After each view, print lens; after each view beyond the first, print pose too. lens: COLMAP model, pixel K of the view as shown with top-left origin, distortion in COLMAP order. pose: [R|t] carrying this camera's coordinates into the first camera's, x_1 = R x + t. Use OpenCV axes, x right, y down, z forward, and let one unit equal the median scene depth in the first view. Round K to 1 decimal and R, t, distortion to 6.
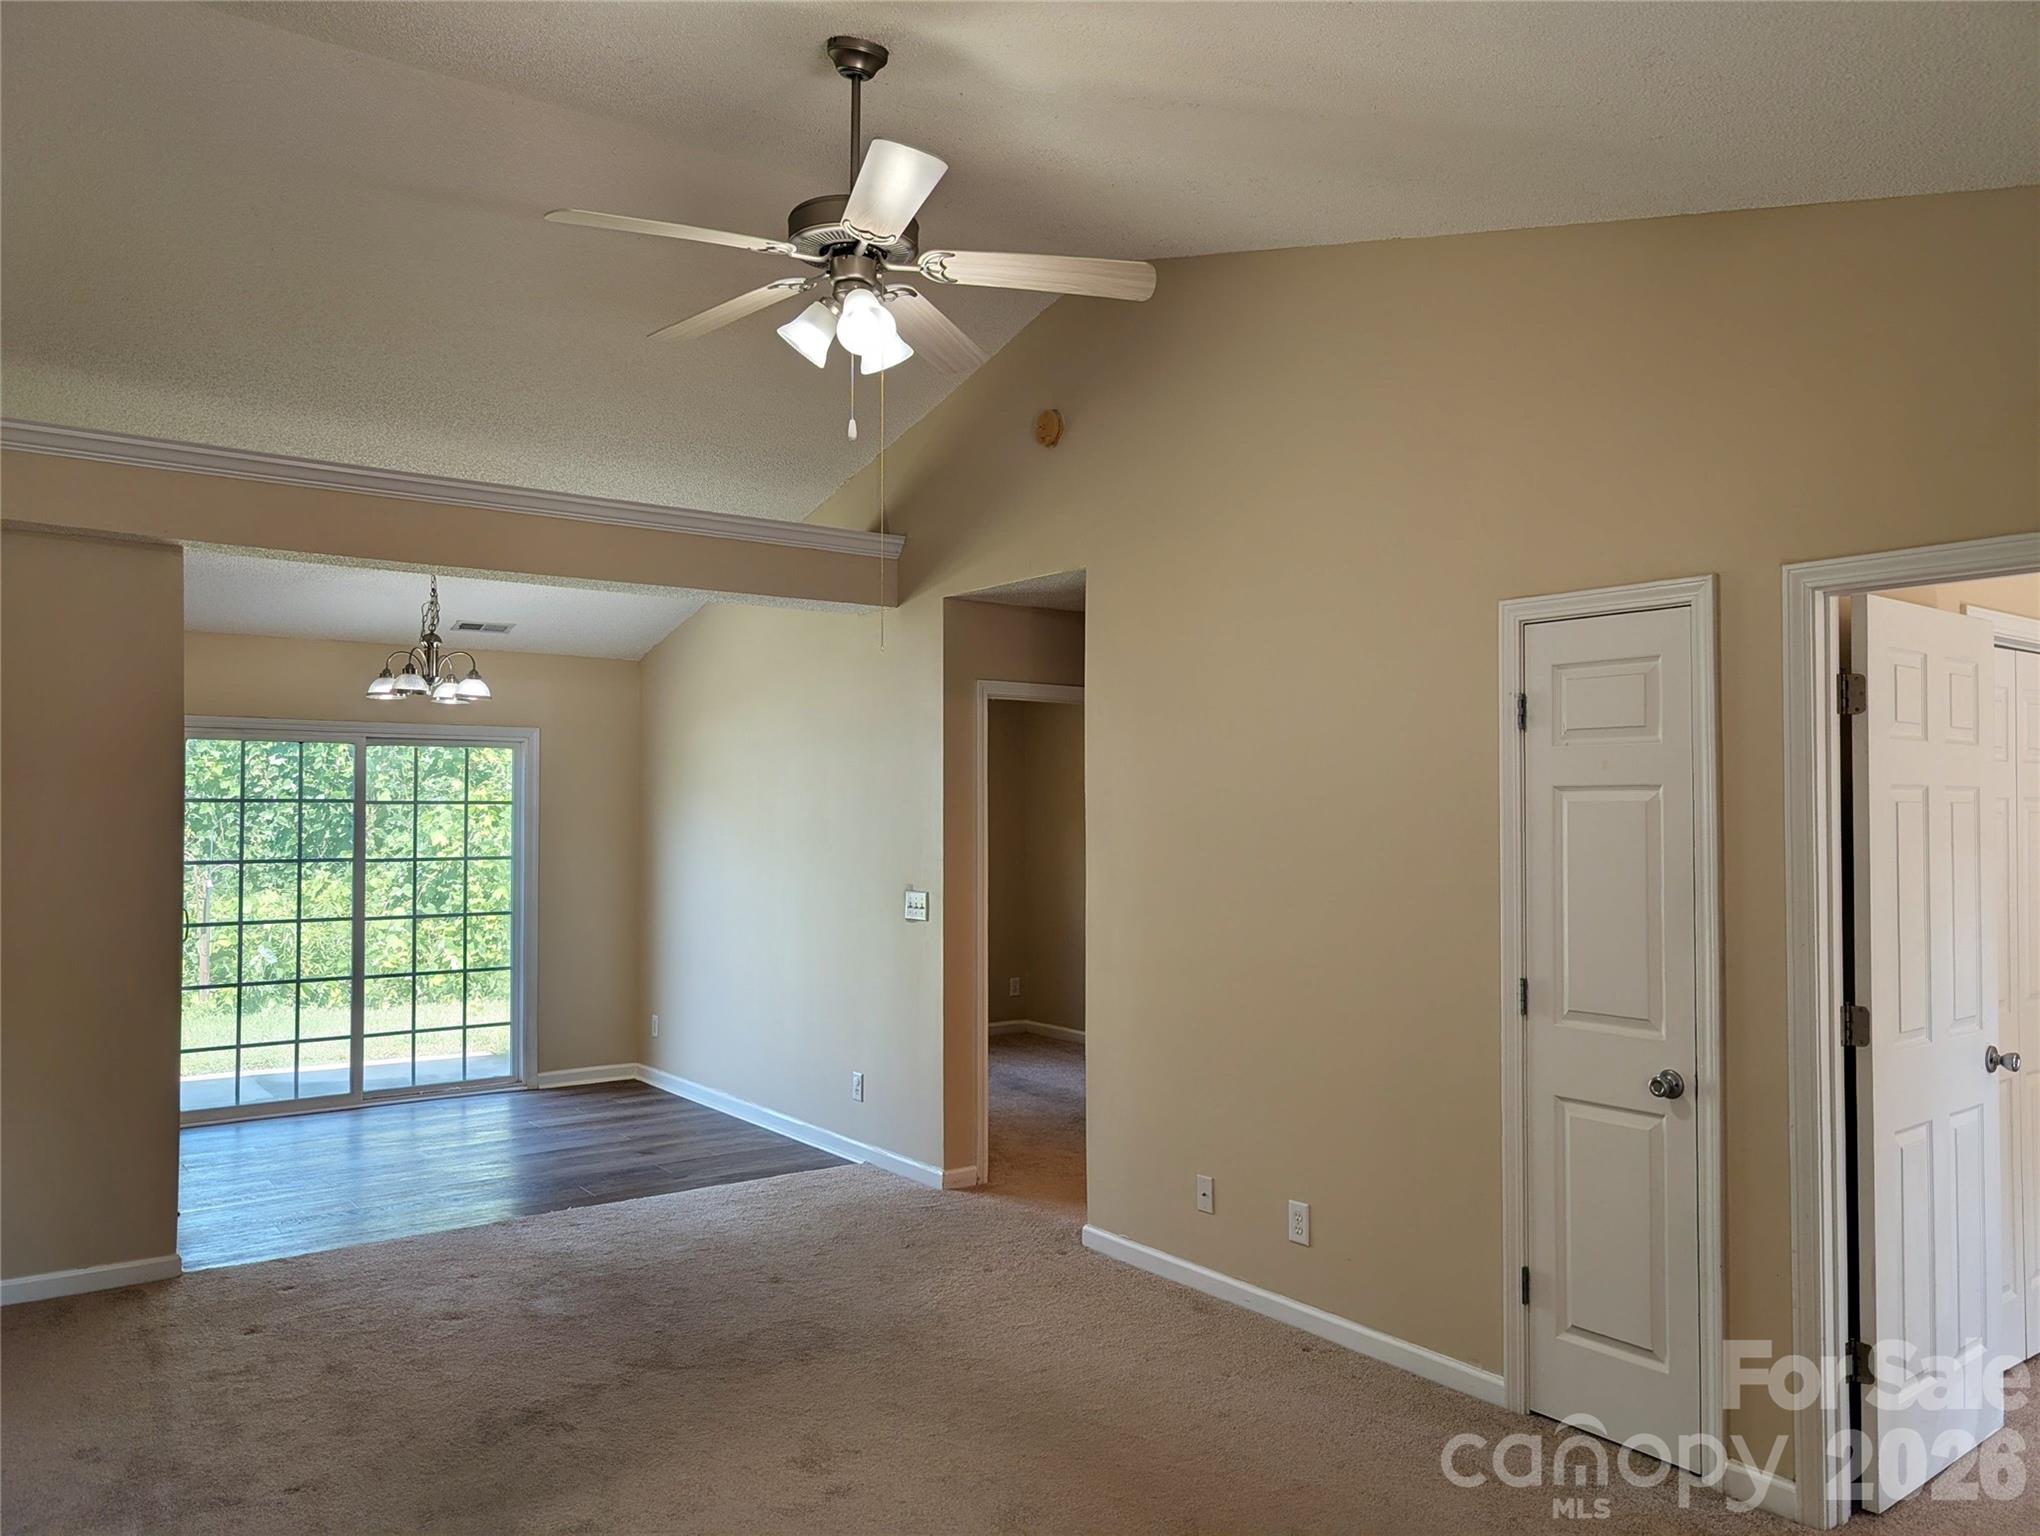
lens RADIAL K [[1461.7, 0, 1030.0], [0, 1461.7, 770.8], [0, 0, 1]] dist [0.003859, -0.008905]
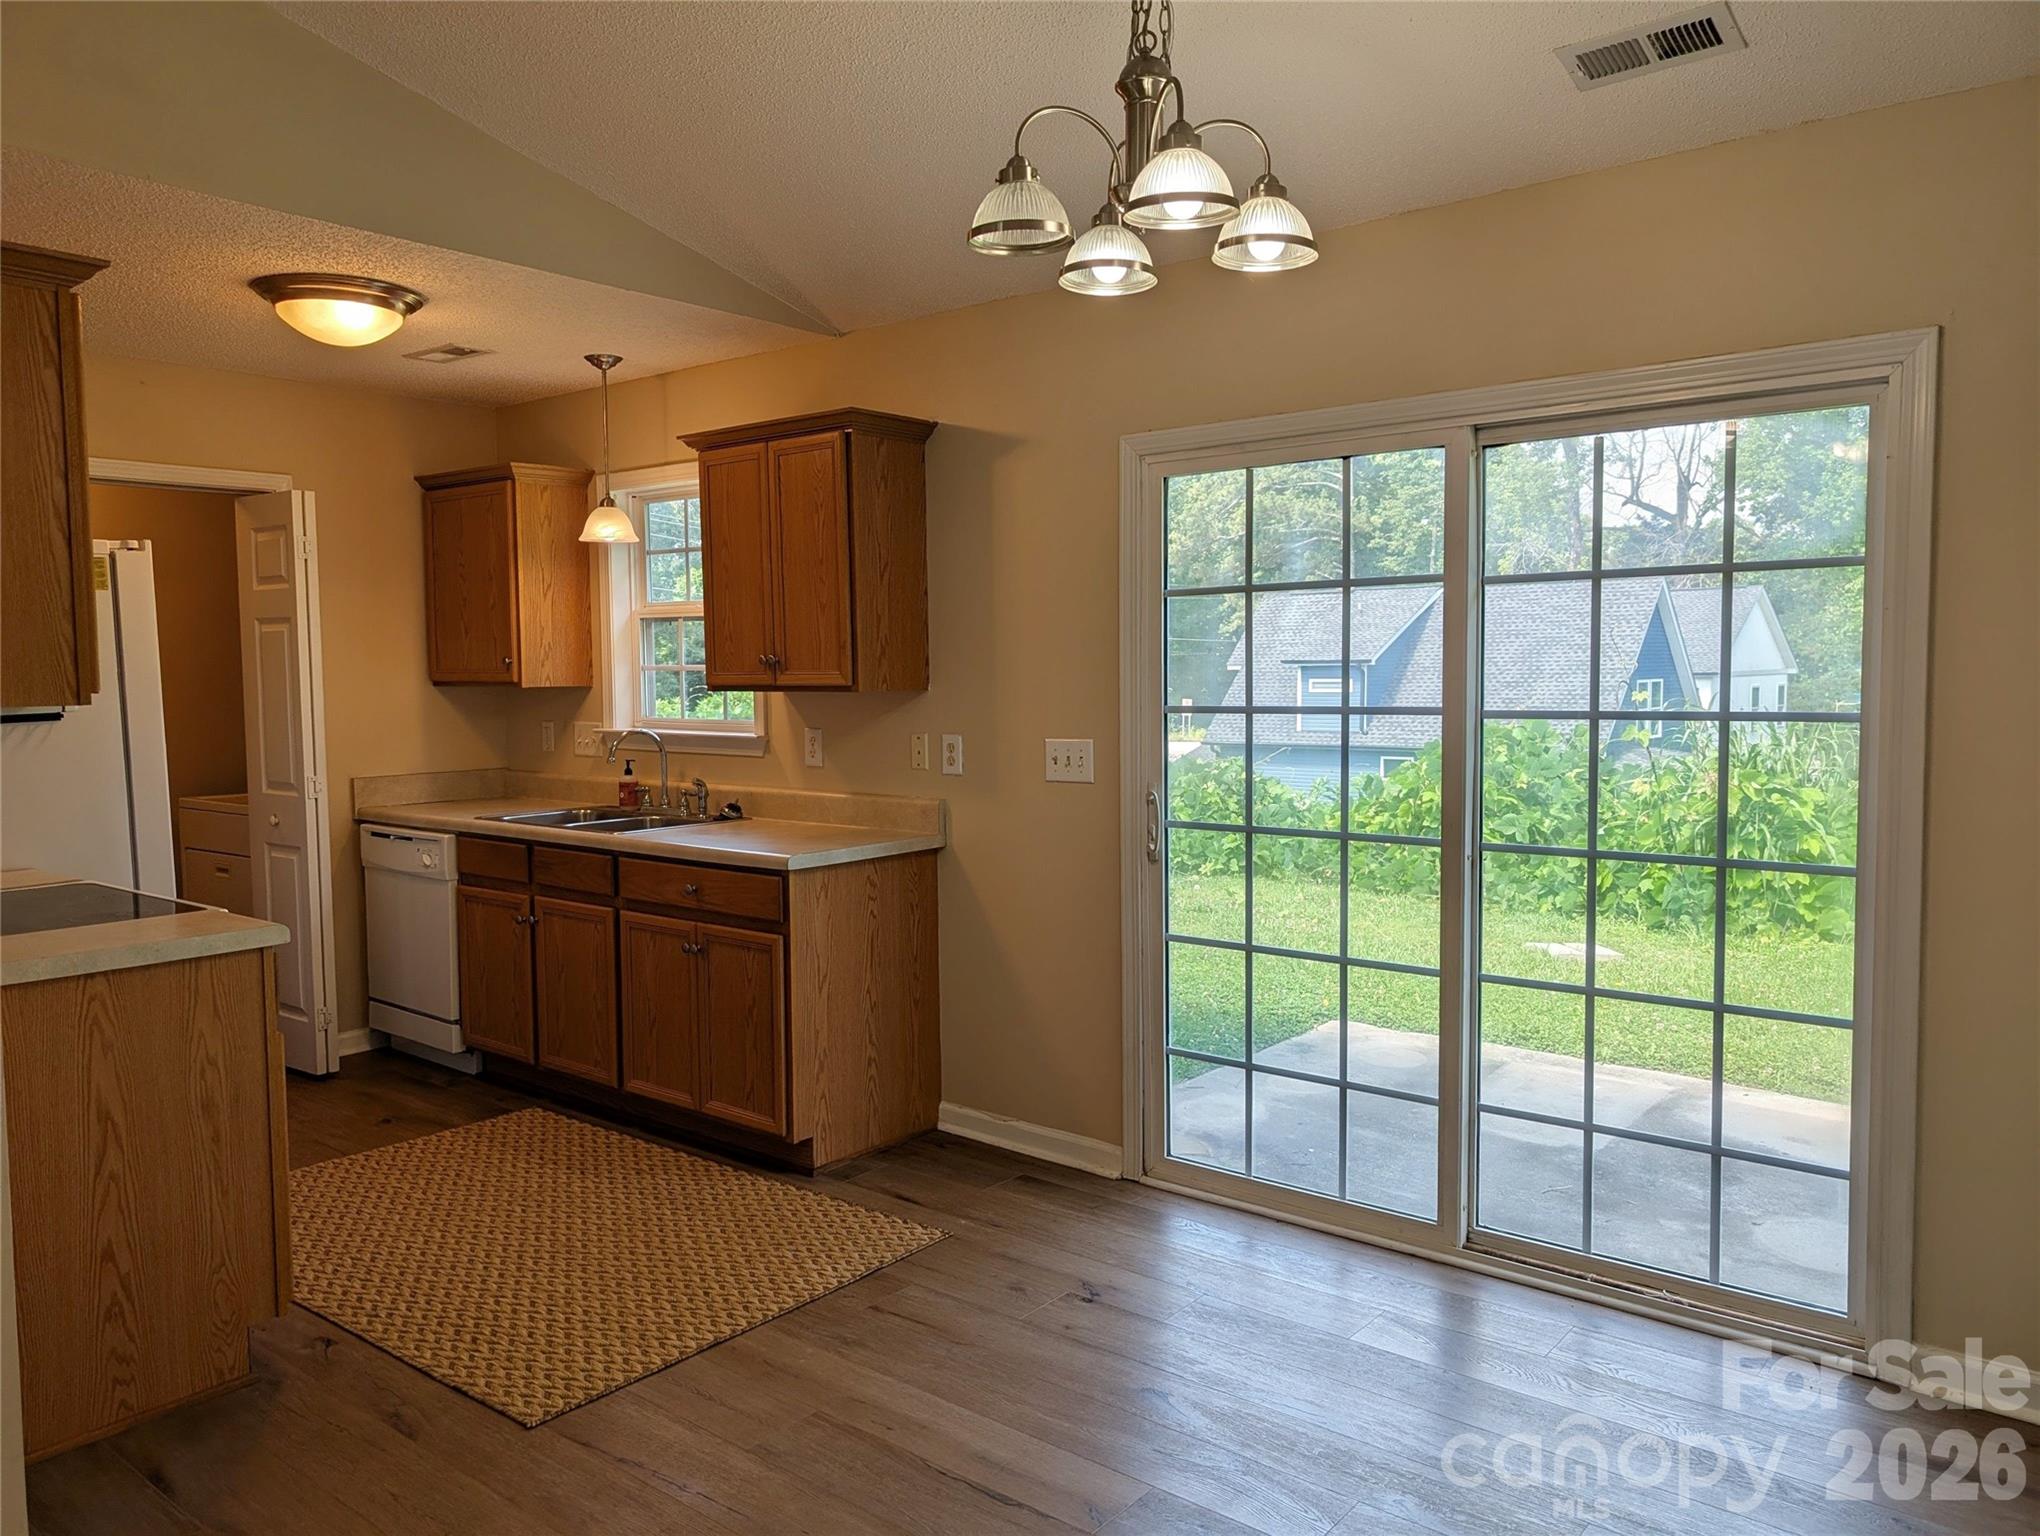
lens RADIAL K [[1461.7, 0, 1015.4], [0, 1461.7, 777.8], [0, 0, 1]] dist [0.003859, -0.008905]
pose [[0.231316, 0.069184, -0.970416, -0.062835], [0.039672, 0.995968, 0.080462, 0.039667], [0.972069, -0.057110, 0.227639, 0.770981]]
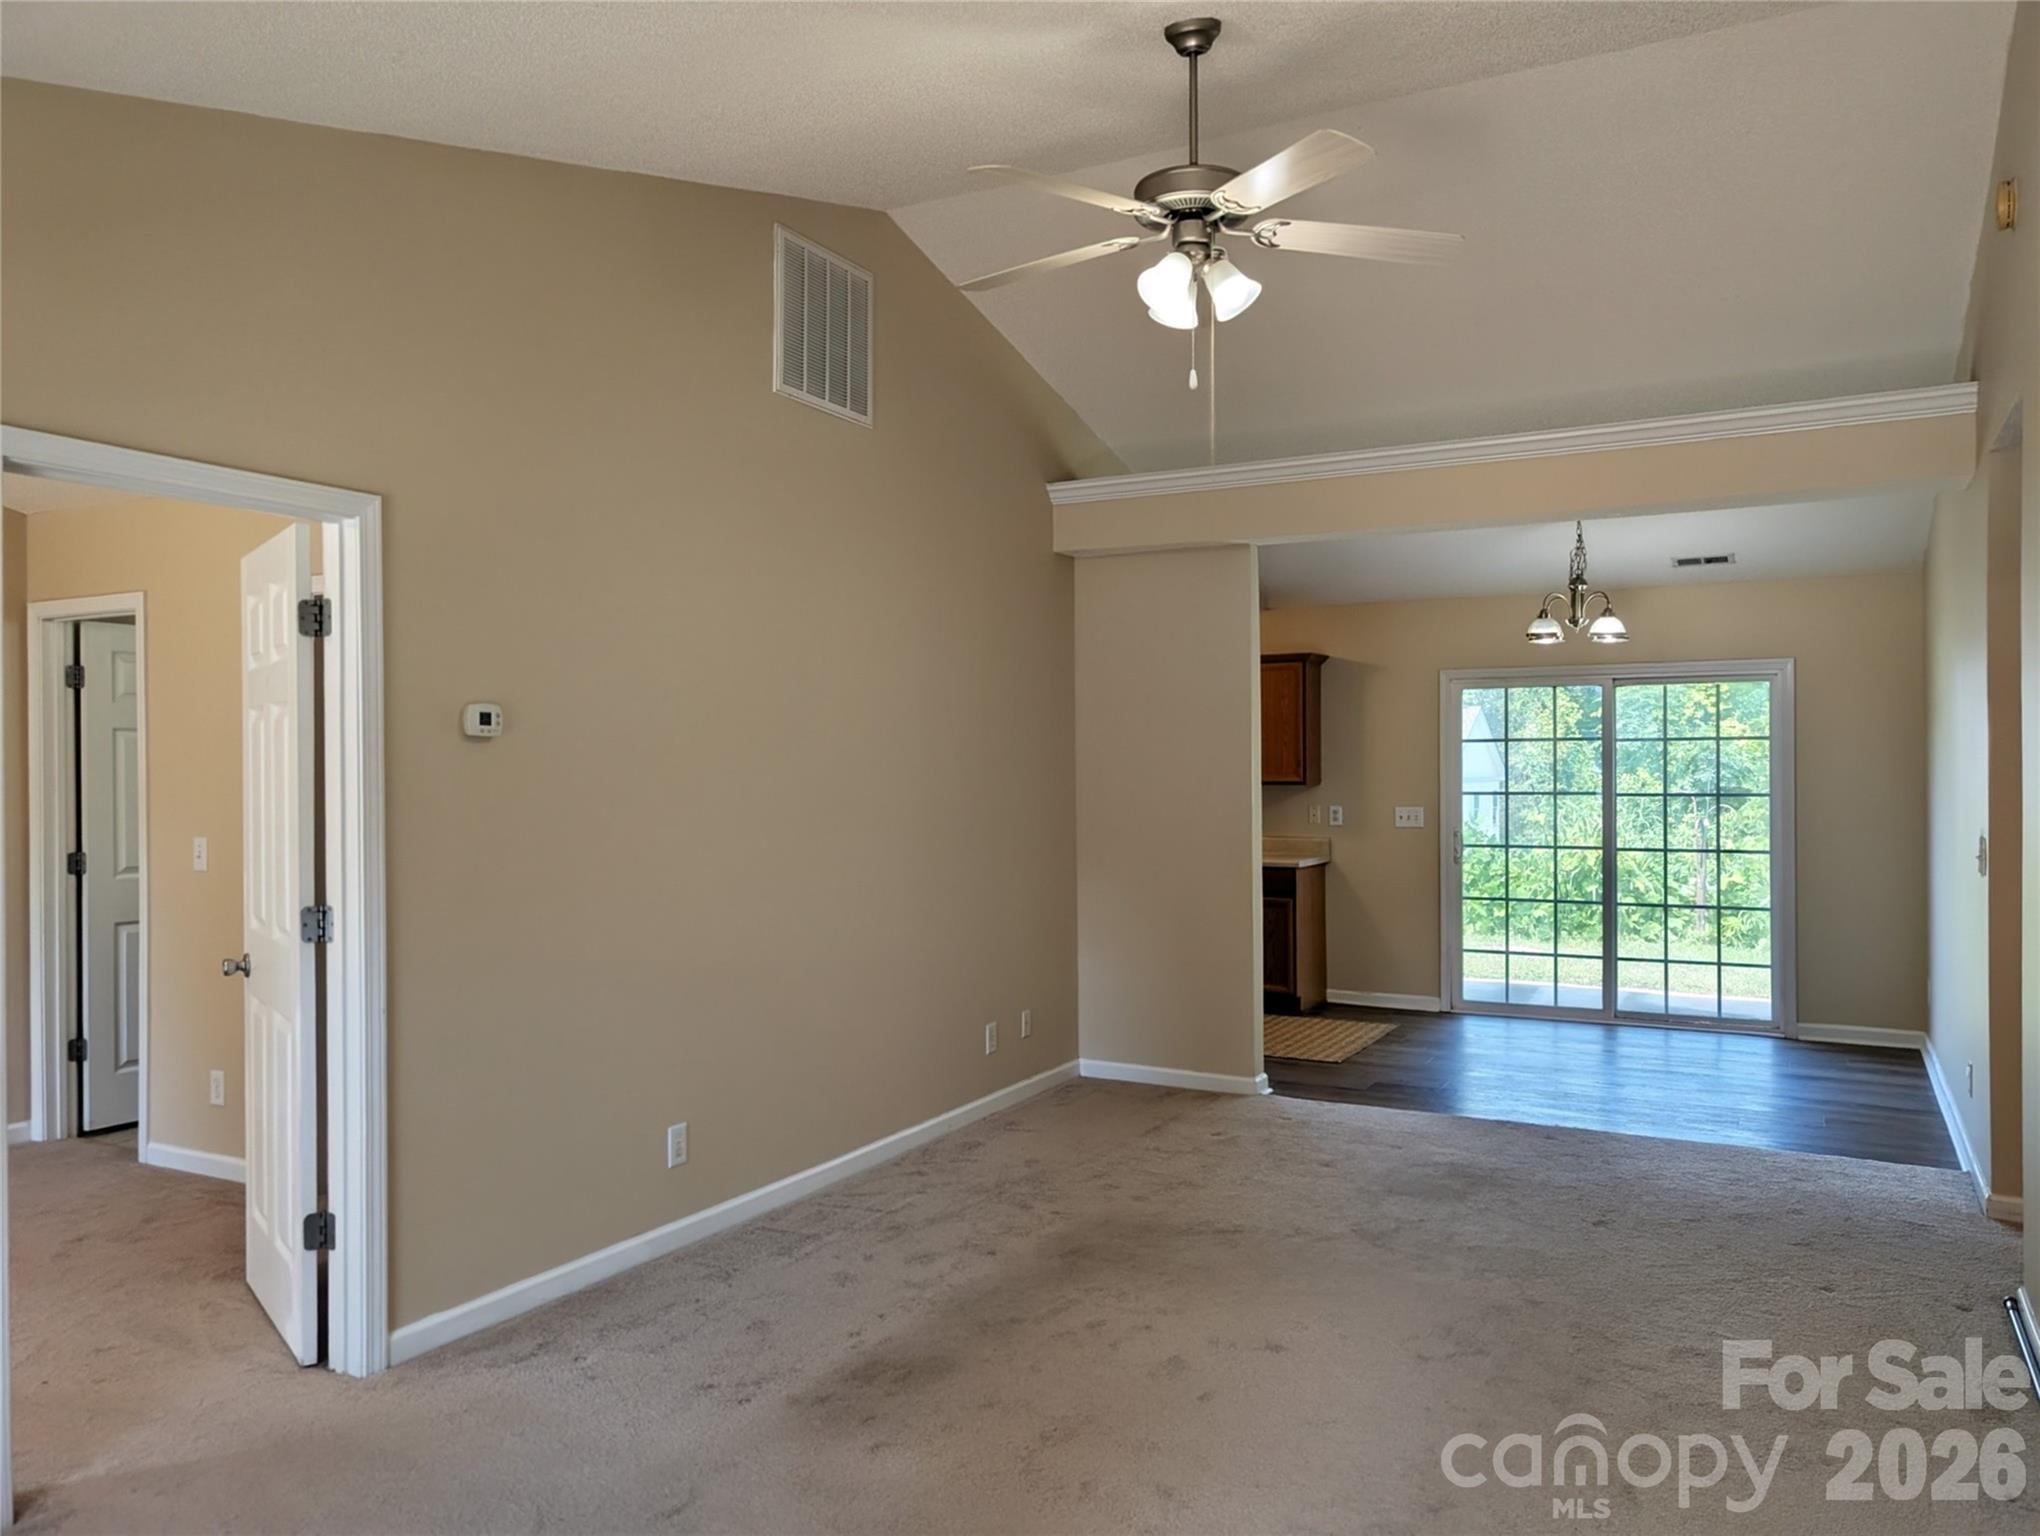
lens RADIAL K [[1461.7, 0, 1021.1], [0, 1461.7, 777.2], [0, 0, 1]] dist [0.003859, -0.008905]
pose [[0.414875, 0.001270, -0.909877, 0.336278], [0.031914, 0.999363, 0.015947, 0.018046], [0.909318, -0.035654, 0.414571, 0.167265]]
